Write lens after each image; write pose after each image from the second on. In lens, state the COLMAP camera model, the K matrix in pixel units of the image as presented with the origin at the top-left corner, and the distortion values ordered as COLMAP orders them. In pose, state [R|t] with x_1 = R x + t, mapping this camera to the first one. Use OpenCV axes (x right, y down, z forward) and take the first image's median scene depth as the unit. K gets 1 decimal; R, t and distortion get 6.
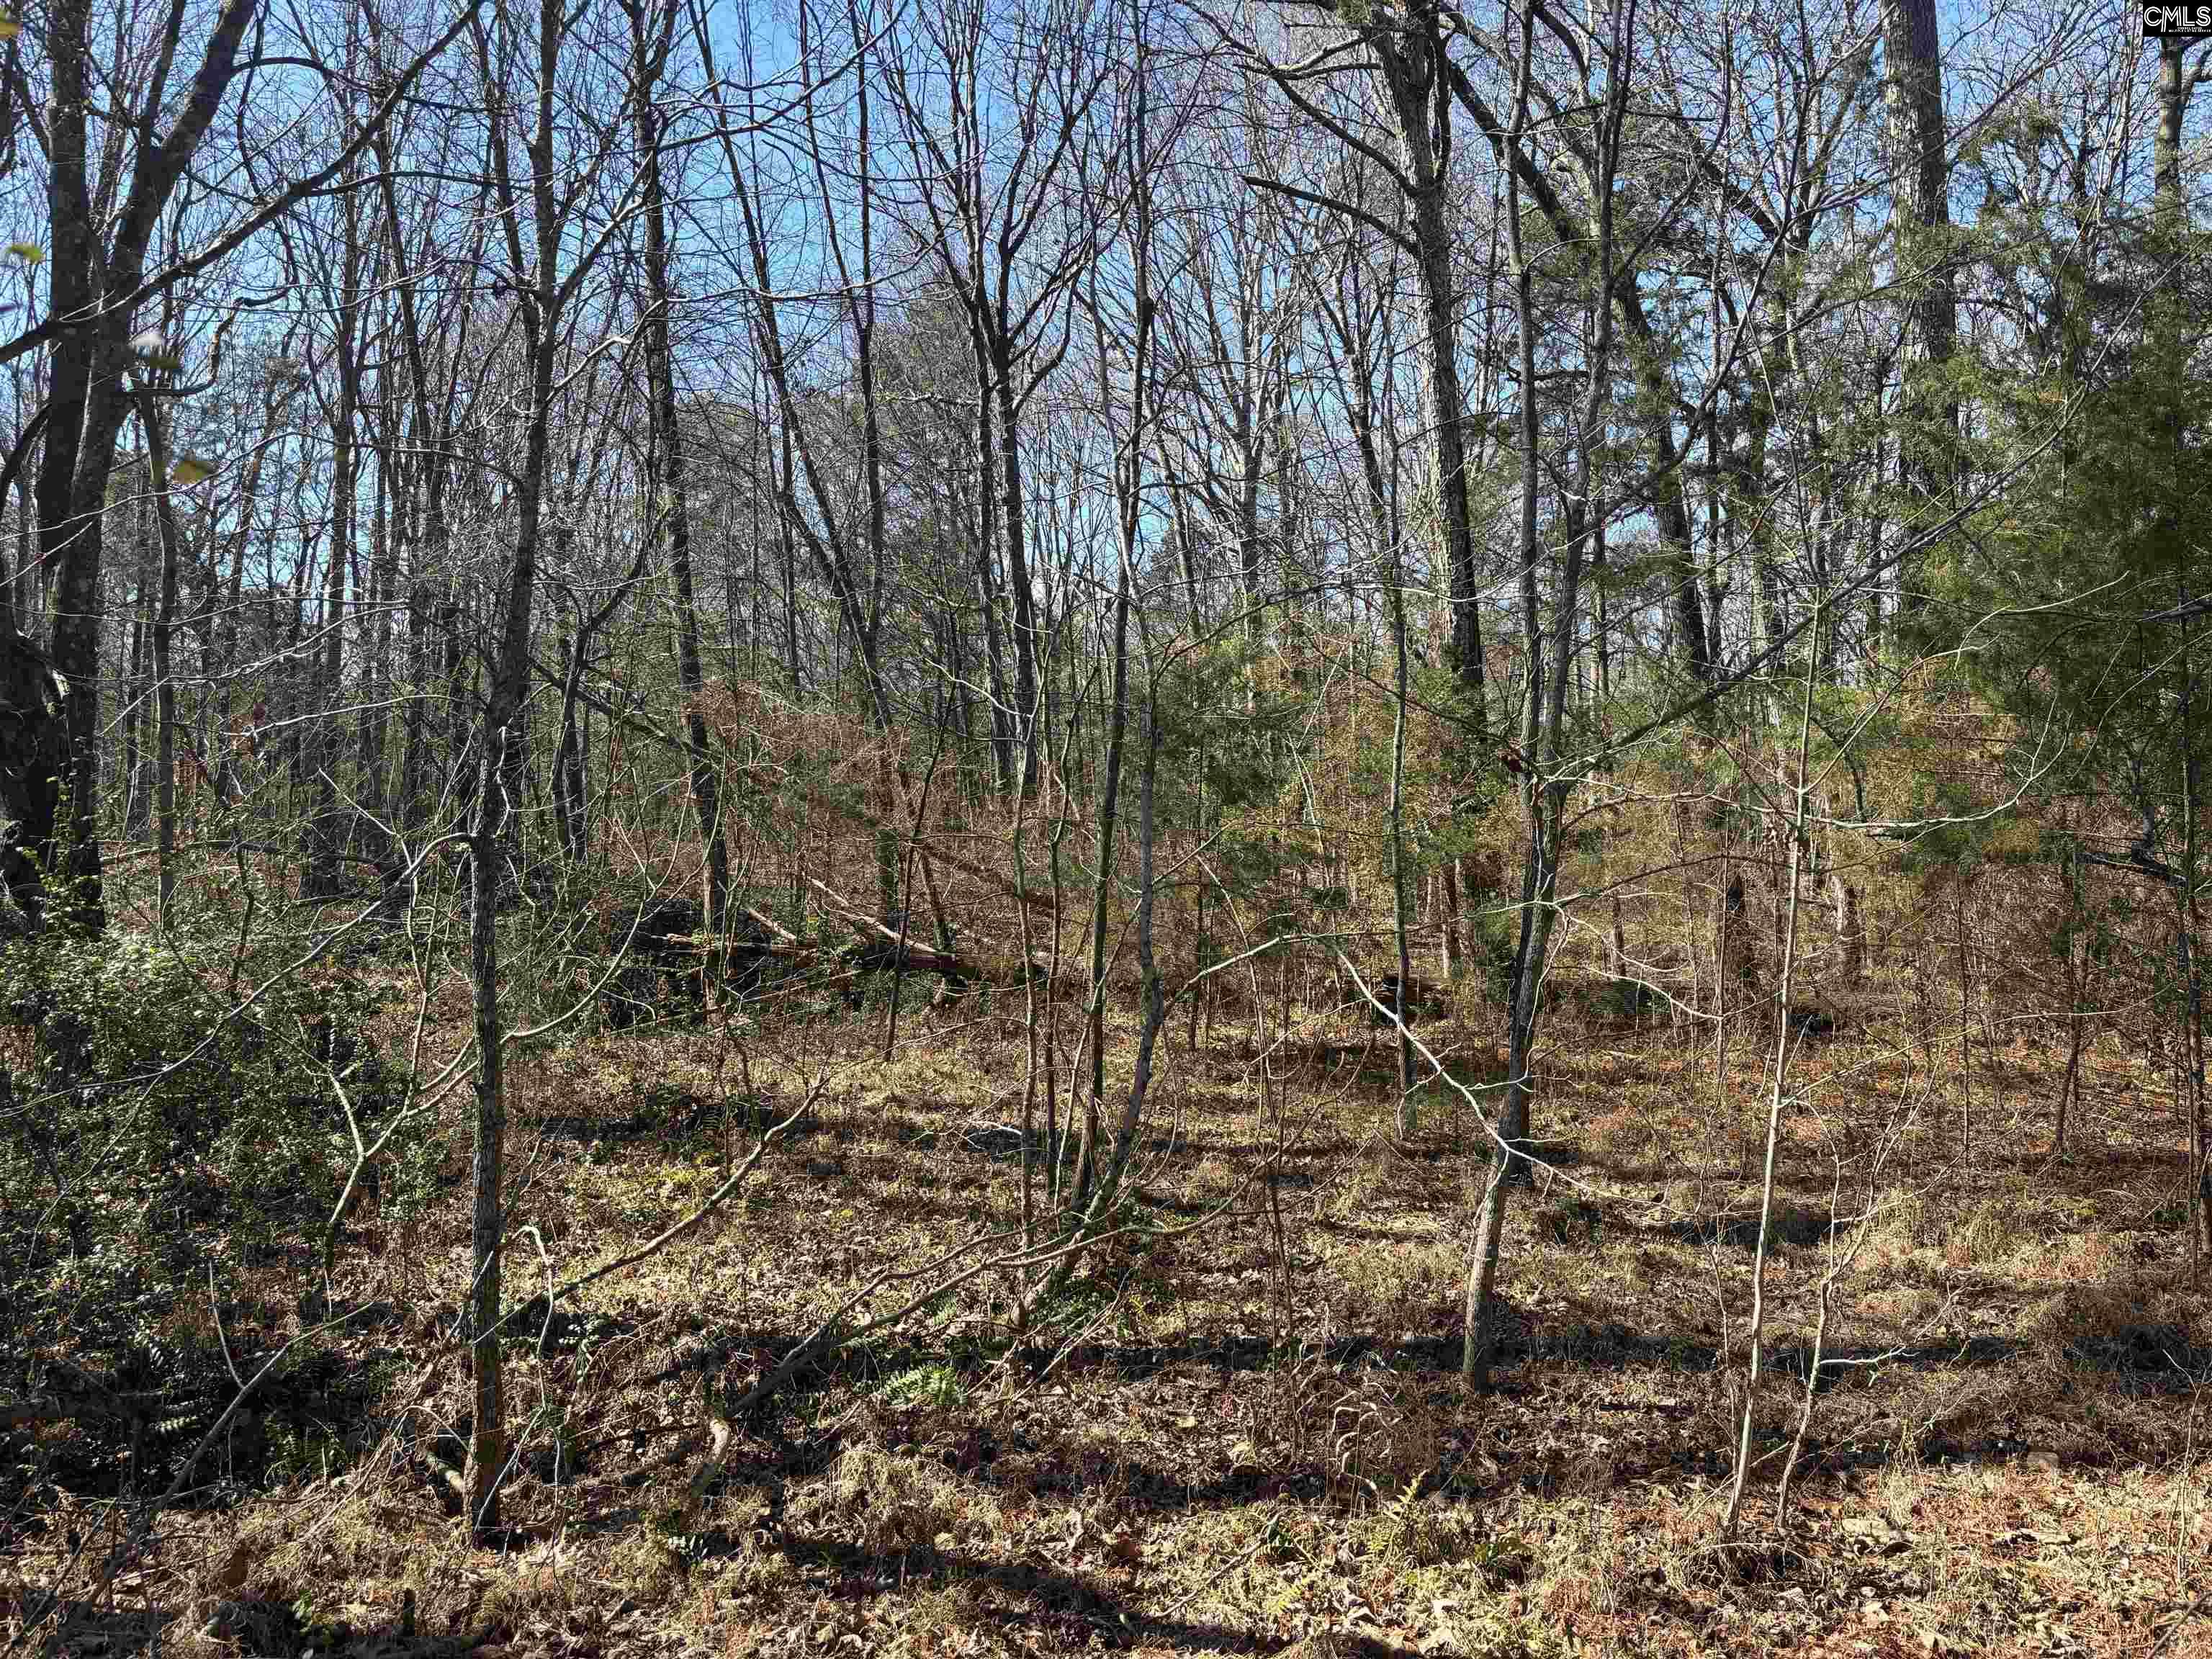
lens RADIAL K [[1650.0, 0, 1101.2], [0, 1650.0, 838.2], [0, 0, 1]] dist [0.052331, -0.067578]
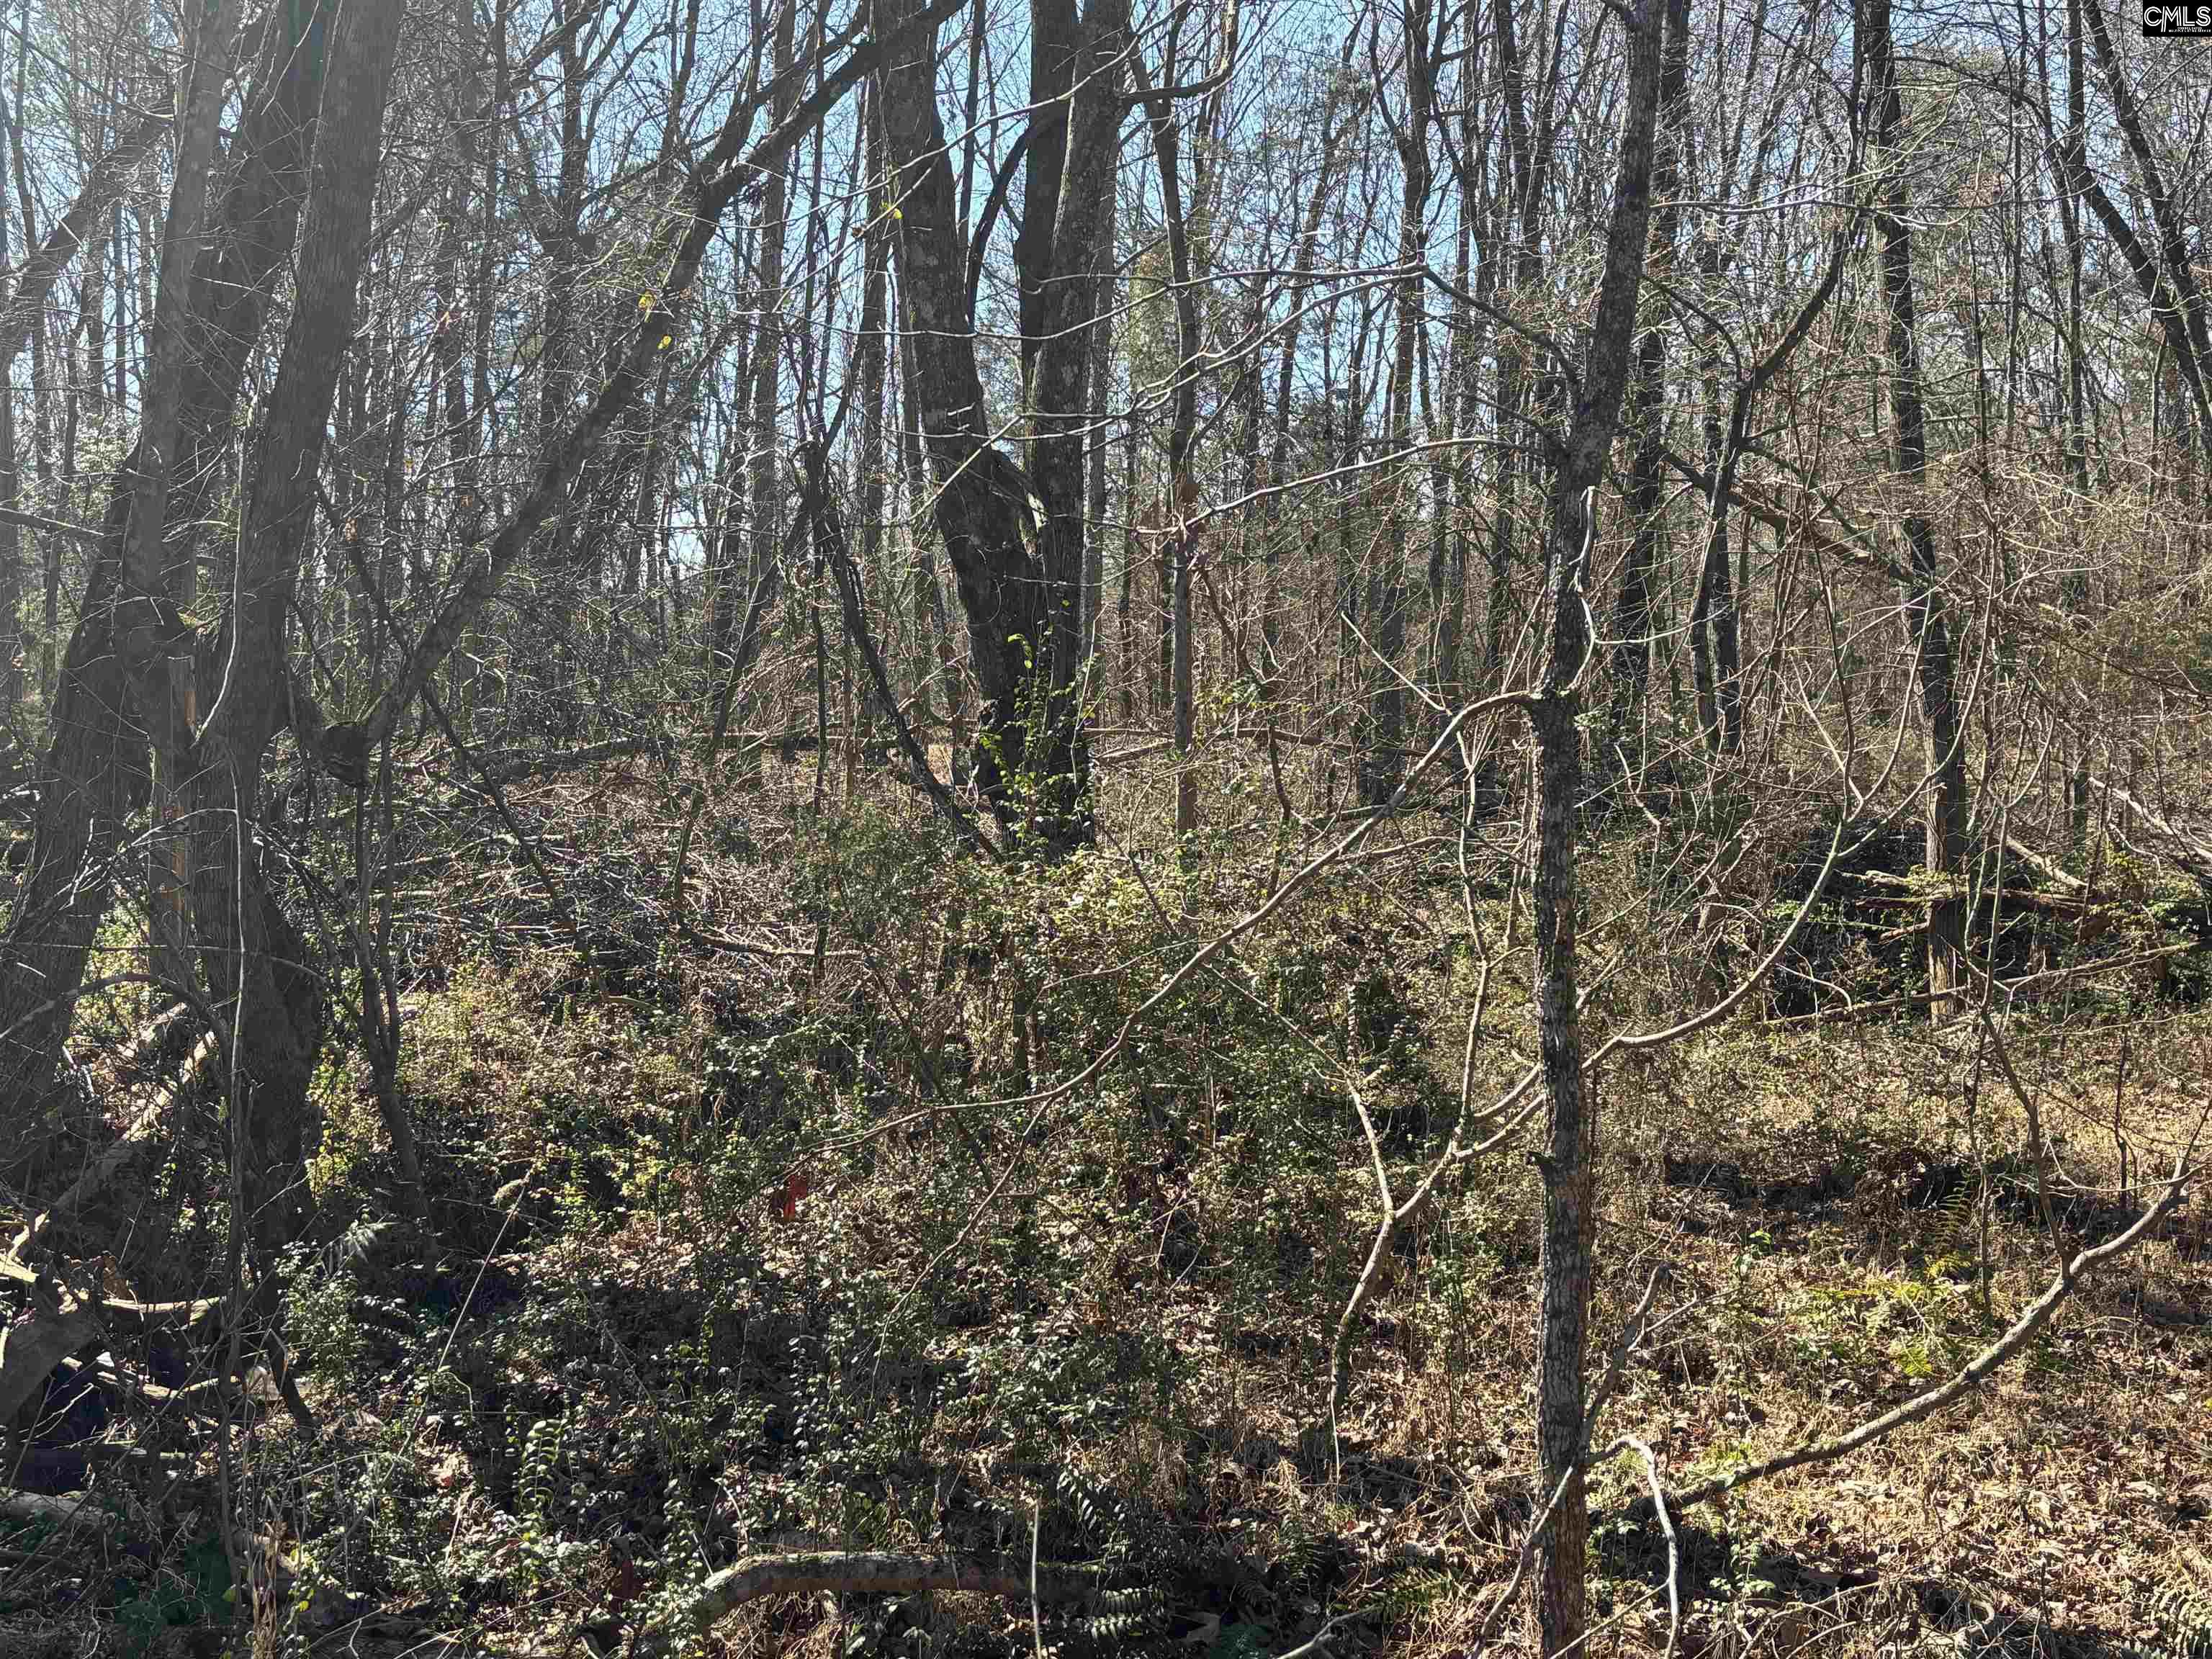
lens RADIAL K [[2478.1, 0, 1087.2], [0, 2478.1, 833.2], [0, 0, 1]] dist [0.034760, 0.000000]
pose [[0.847957, 0.019791, -0.529695, -0.035416], [0.003672, 0.999059, 0.043206, 0.003494], [0.530052, -0.038582, 0.847087, 0.112413]]
